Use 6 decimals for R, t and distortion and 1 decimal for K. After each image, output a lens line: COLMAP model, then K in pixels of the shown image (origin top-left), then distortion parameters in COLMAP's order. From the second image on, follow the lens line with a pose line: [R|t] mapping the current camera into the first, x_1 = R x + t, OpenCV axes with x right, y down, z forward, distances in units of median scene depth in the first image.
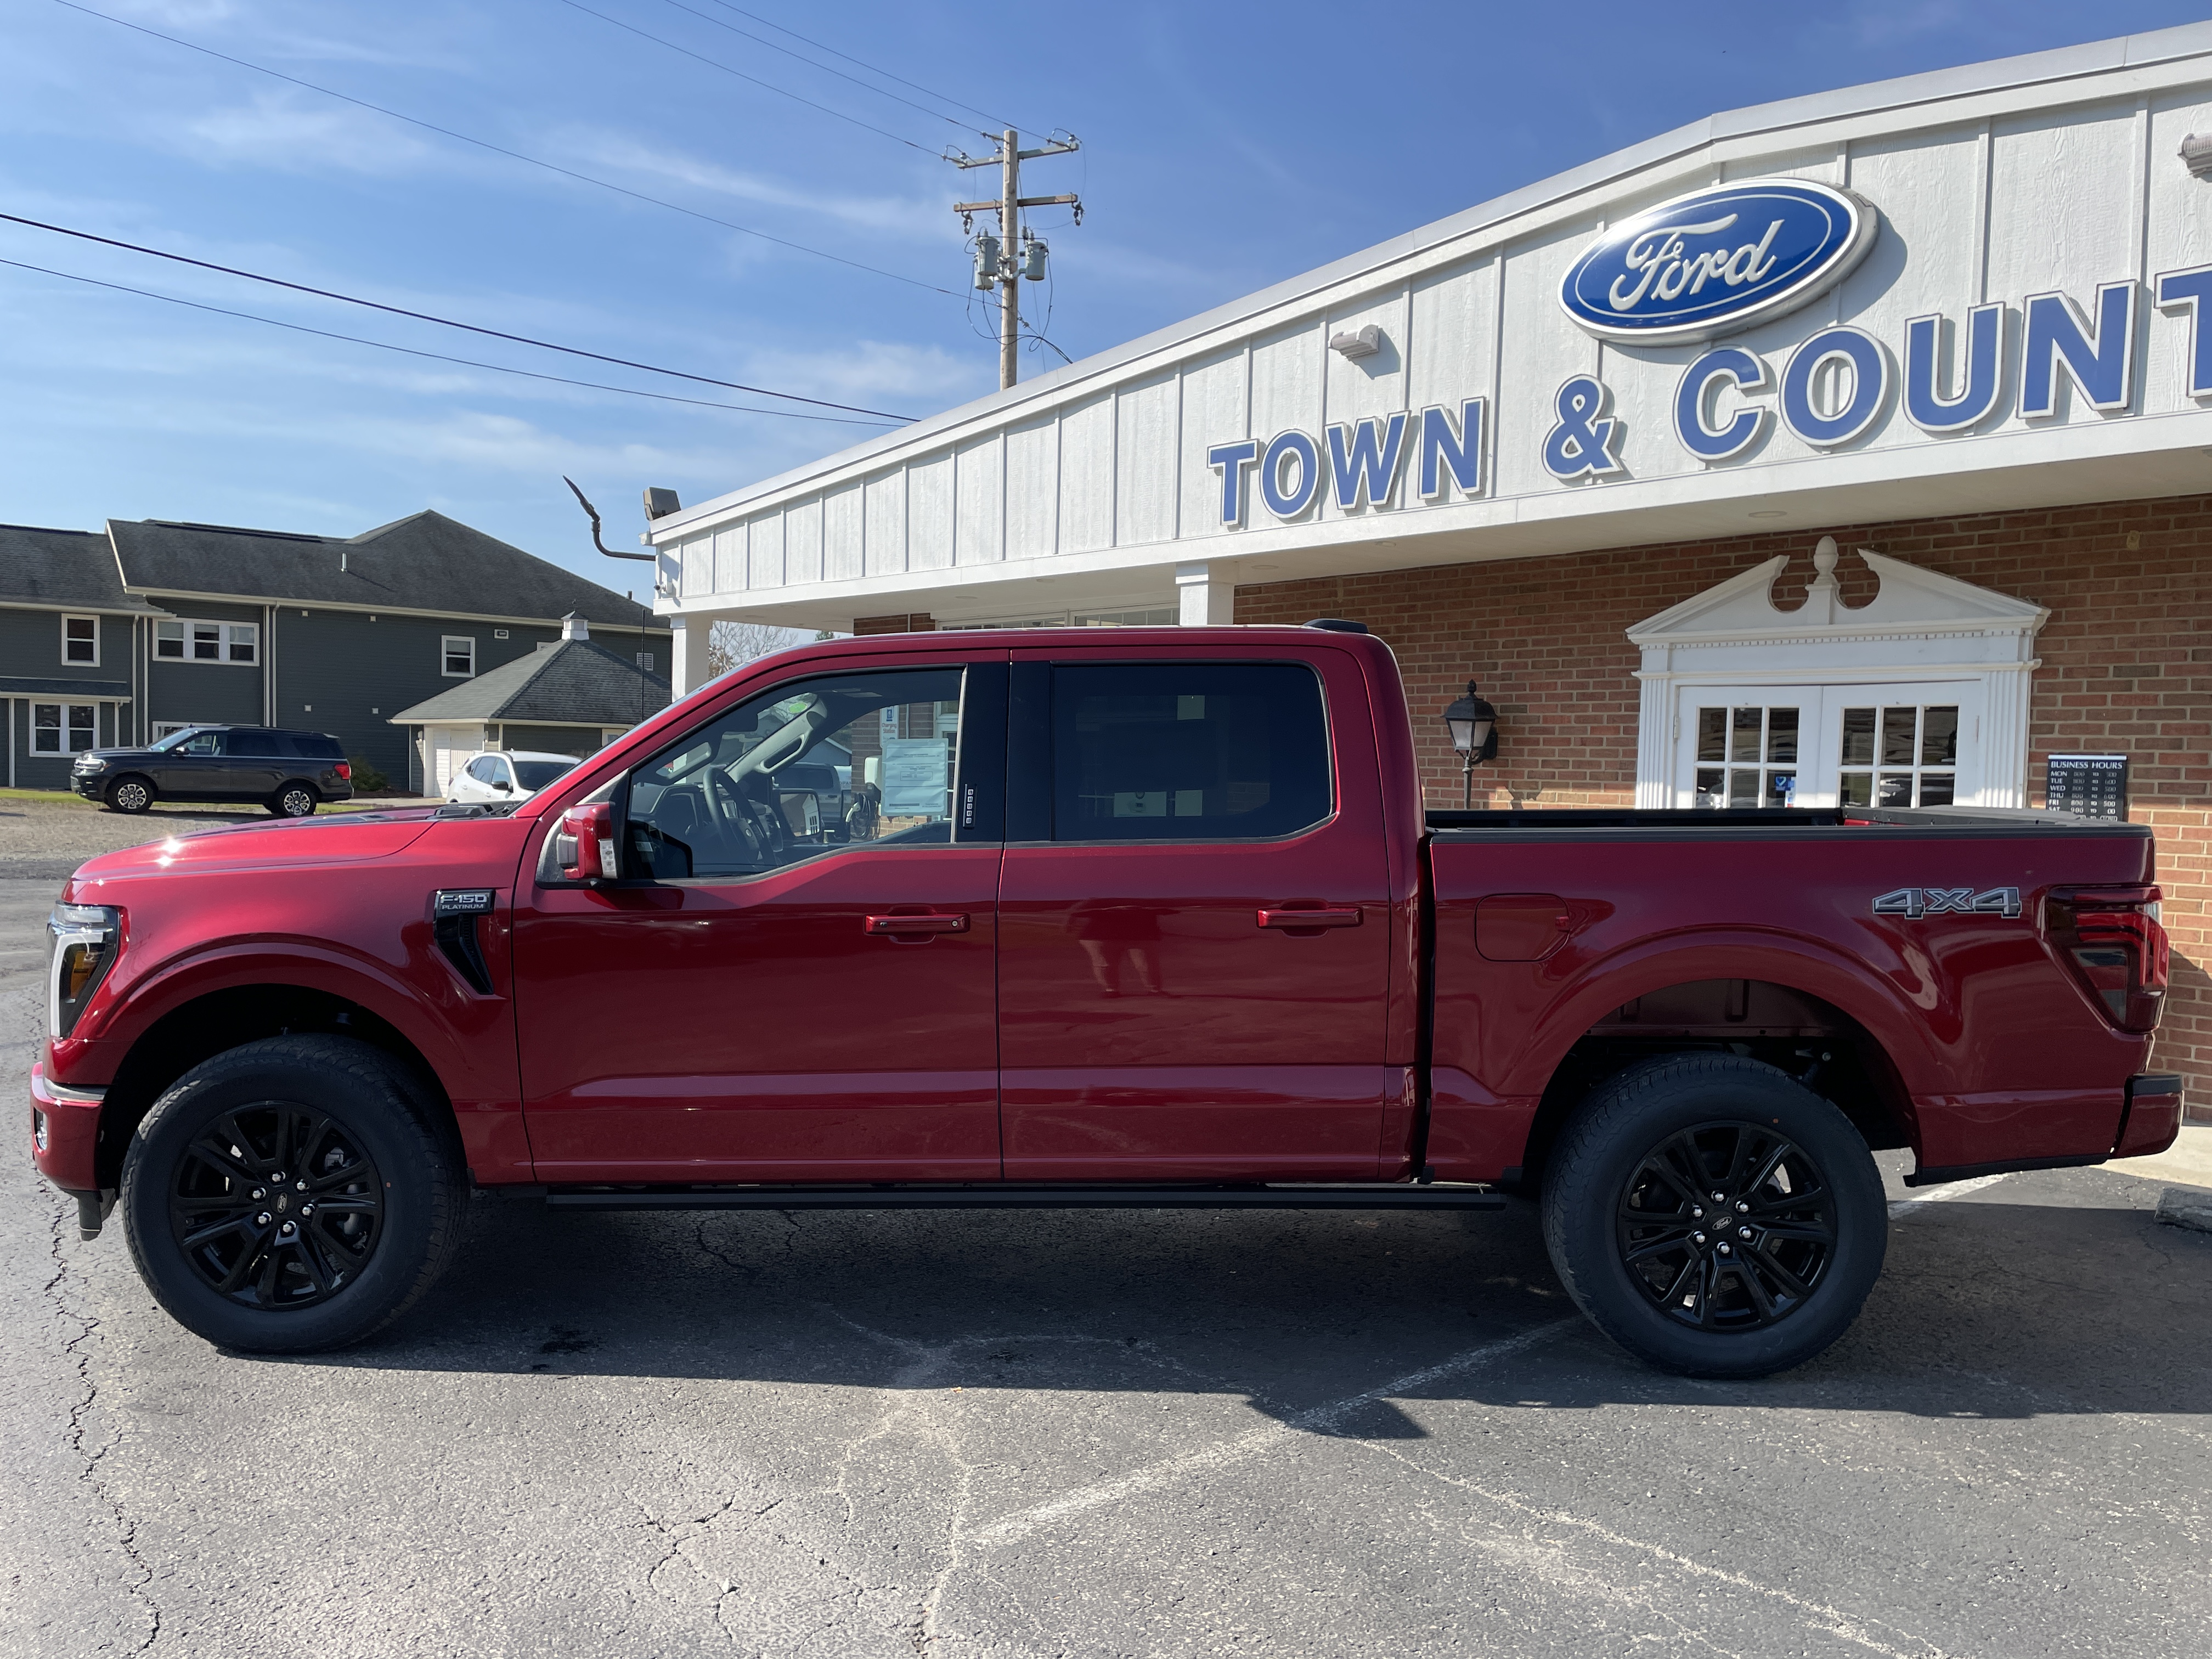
lens RADIAL K [[1710.4, 0, 1116.0], [0, 1710.4, 838.2], [0, 0, 1]] dist [0.075418, -0.104399]
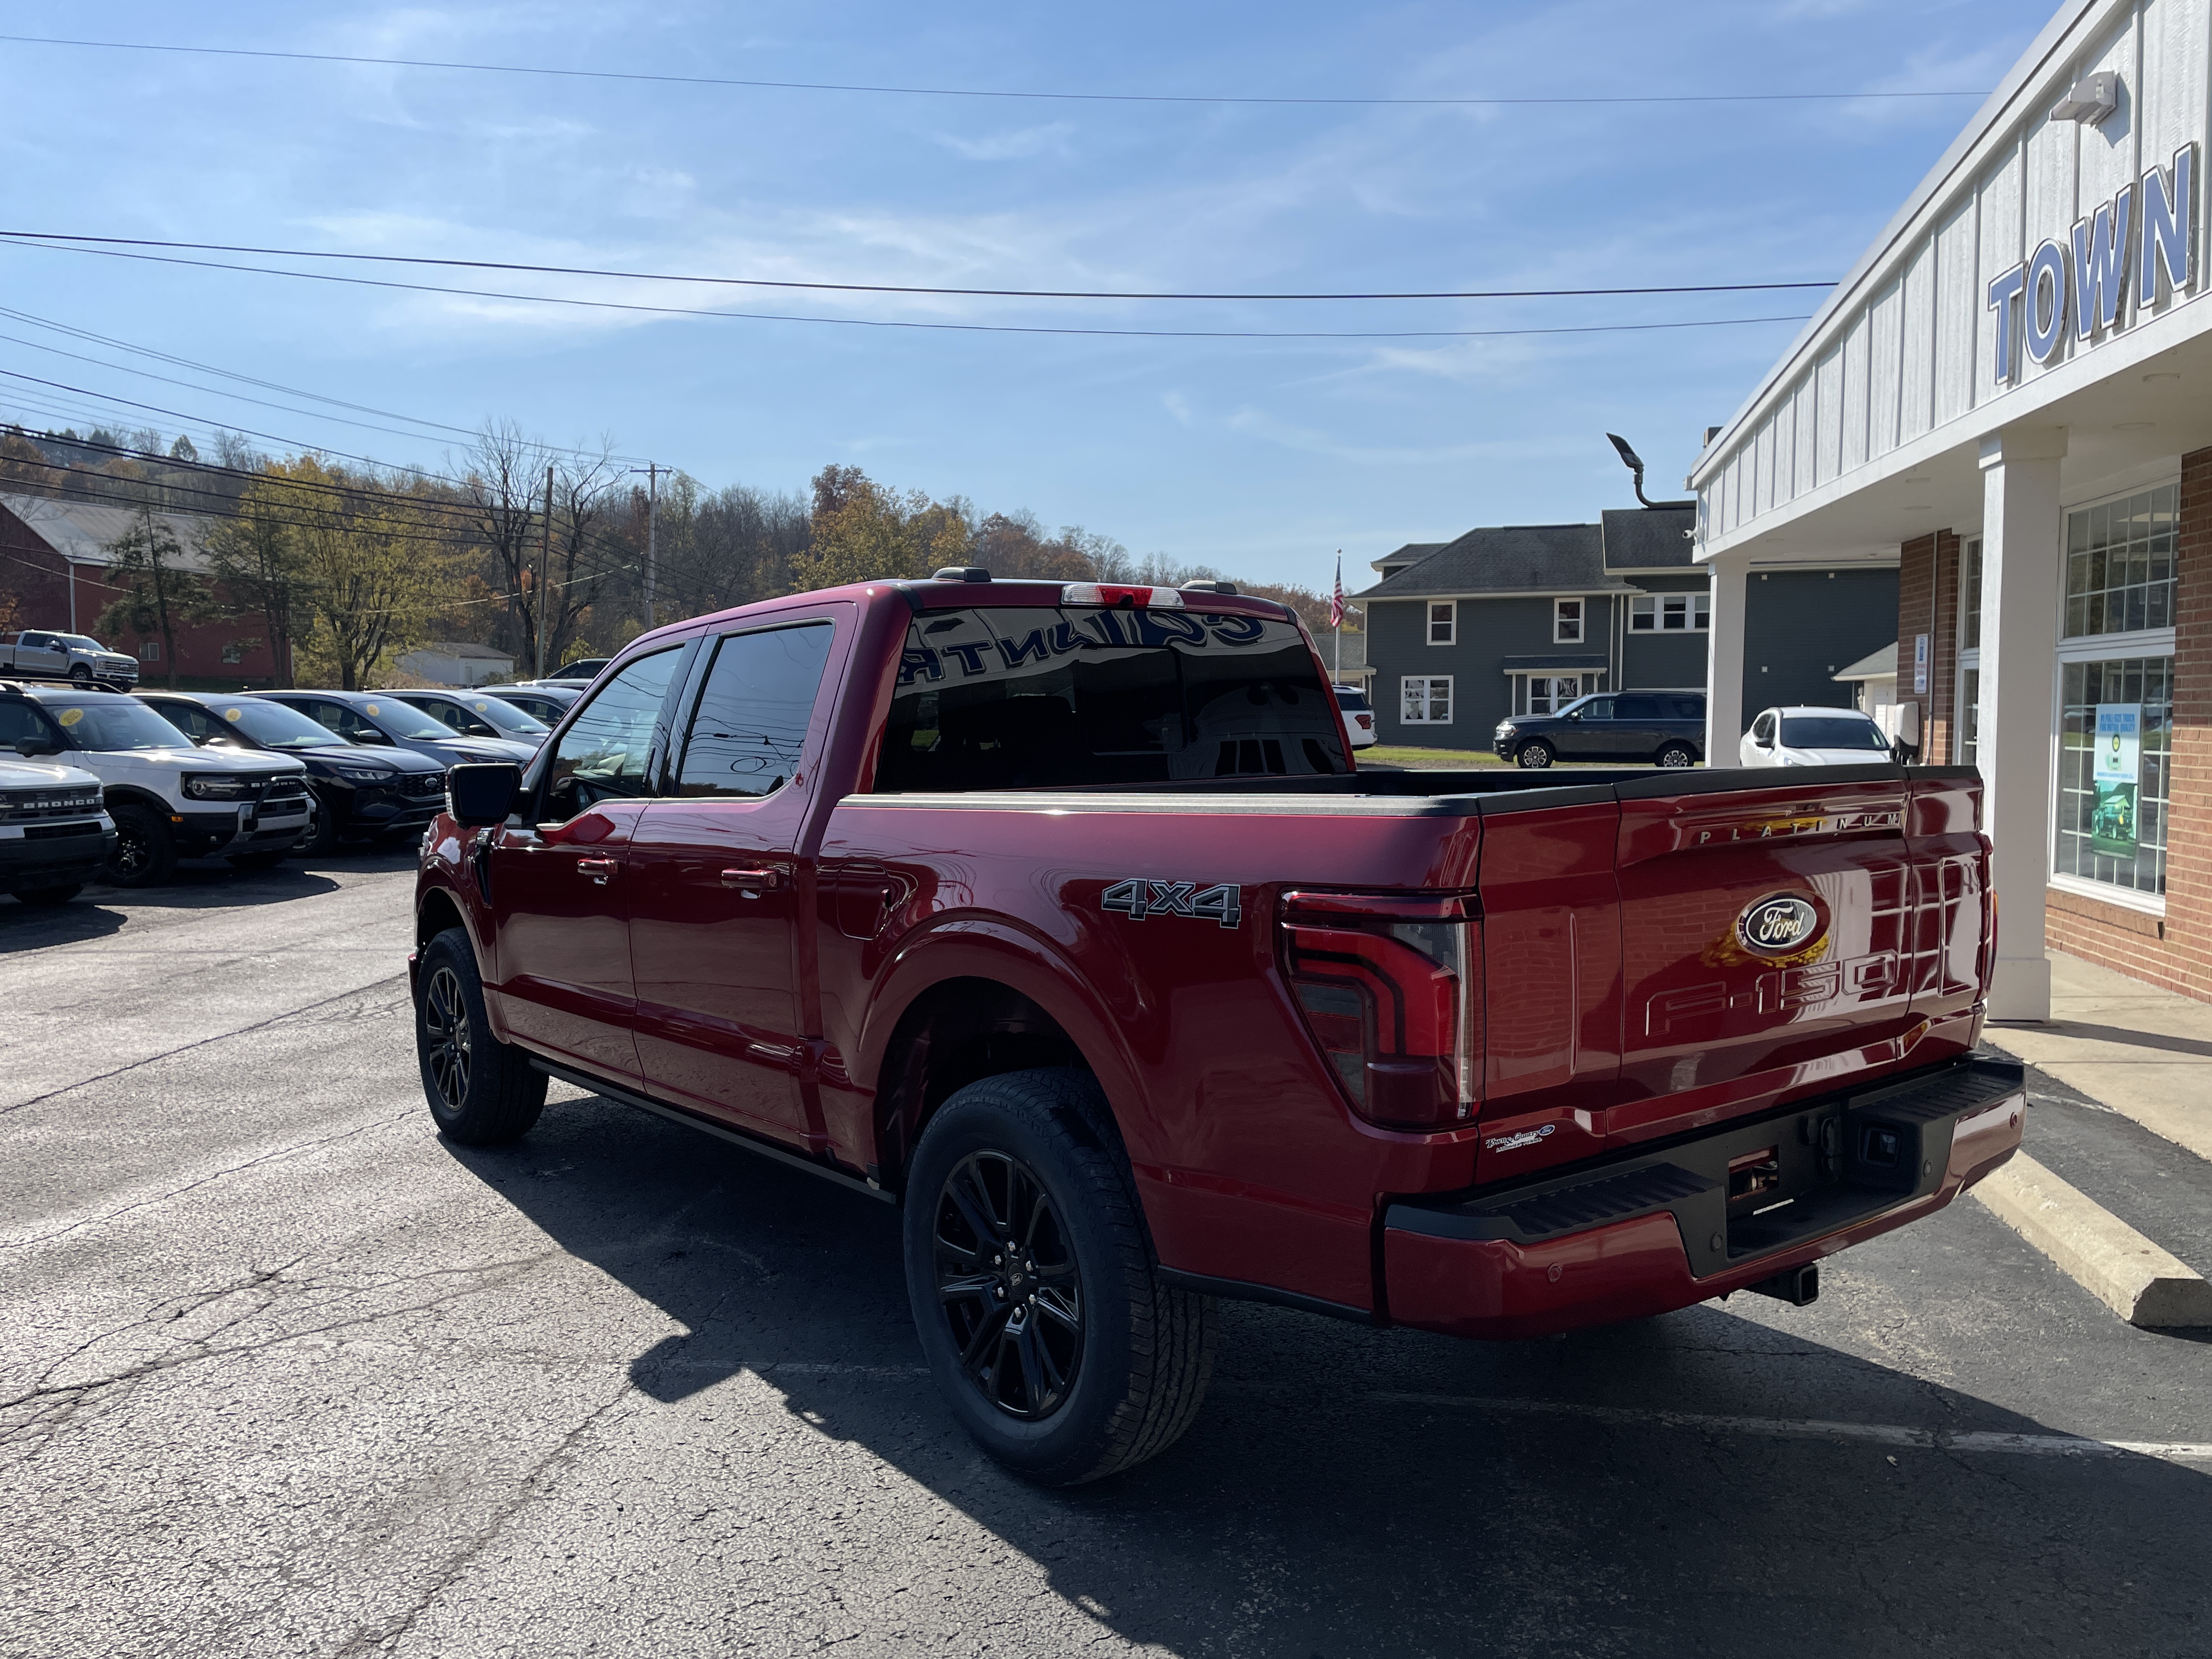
lens RADIAL K [[1708.3, 0, 1098.3], [0, 1708.3, 823.1], [0, 0, 1]] dist [0.084382, -0.116780]
pose [[0.609023, 0.021930, -0.792849, 0.116254], [-0.009438, 0.999747, 0.020404, -0.000792], [0.793096, -0.004943, 0.609076, 0.062542]]
